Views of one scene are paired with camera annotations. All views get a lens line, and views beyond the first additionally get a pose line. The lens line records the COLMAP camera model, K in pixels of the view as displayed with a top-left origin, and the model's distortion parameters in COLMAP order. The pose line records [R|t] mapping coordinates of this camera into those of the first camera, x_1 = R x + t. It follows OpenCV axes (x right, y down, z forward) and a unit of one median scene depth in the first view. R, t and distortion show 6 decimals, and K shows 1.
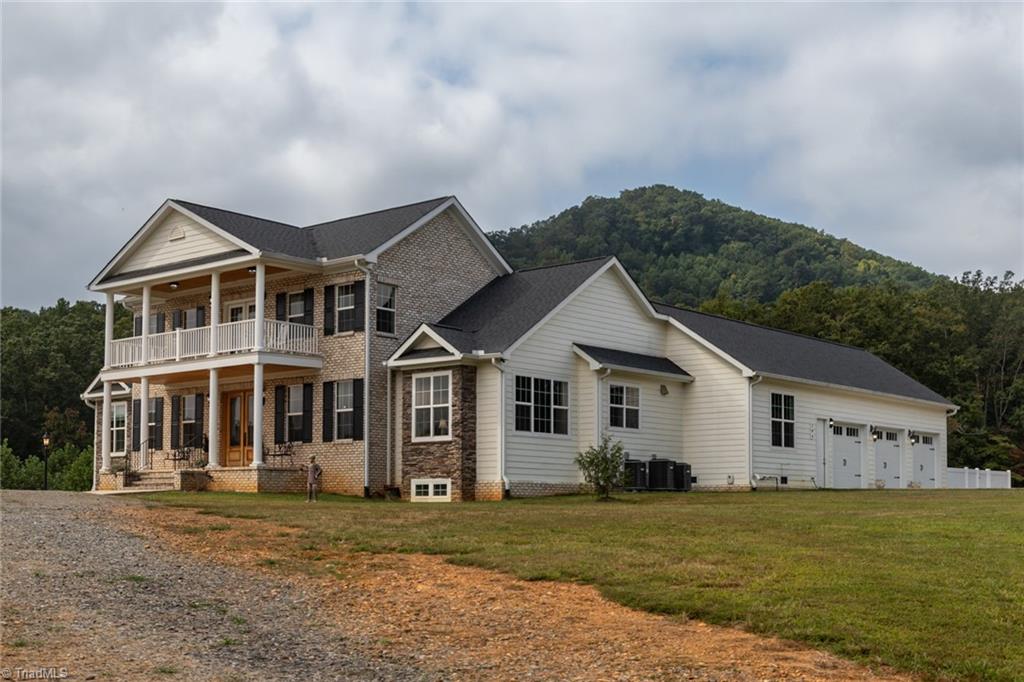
lens RADIAL K [[1449.2, 0, 512.0], [0, 1449.2, 341.0], [0, 0, 1]] dist [-0.044423, -0.056229]
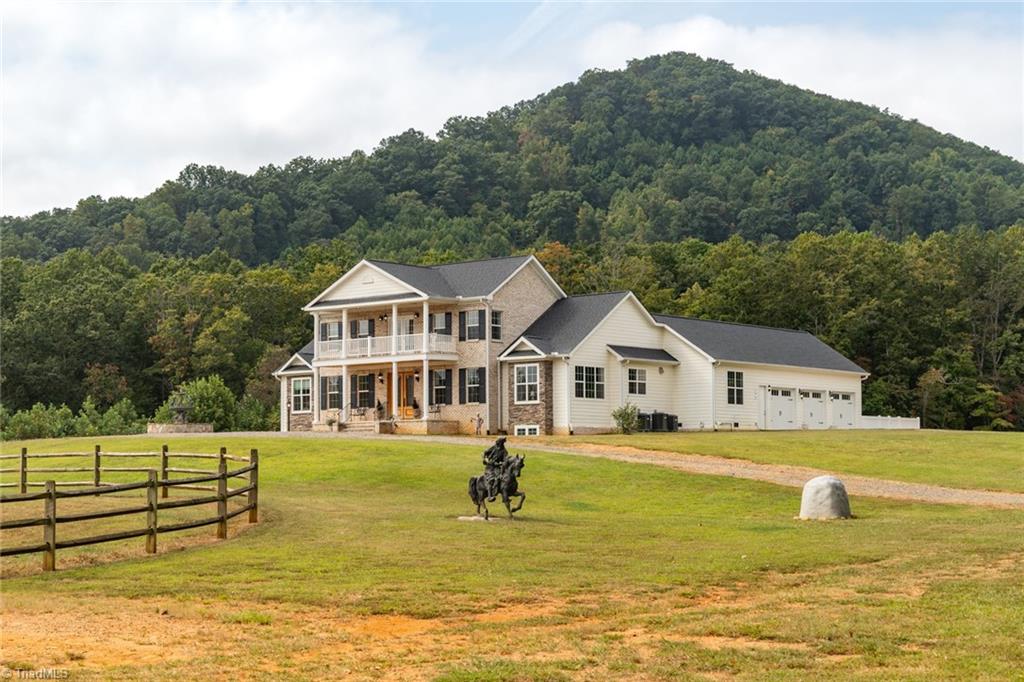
lens RADIAL K [[1833.2, 0, 512.0], [0, 1833.2, 341.0], [0, 0, 1]] dist [-0.030888, -0.013139]
pose [[0.999909, -0.007605, 0.011129, -0.091712], [0.007080, 0.998892, 0.046531, -0.102598], [-0.011471, -0.046448, 0.998855, -1.129019]]
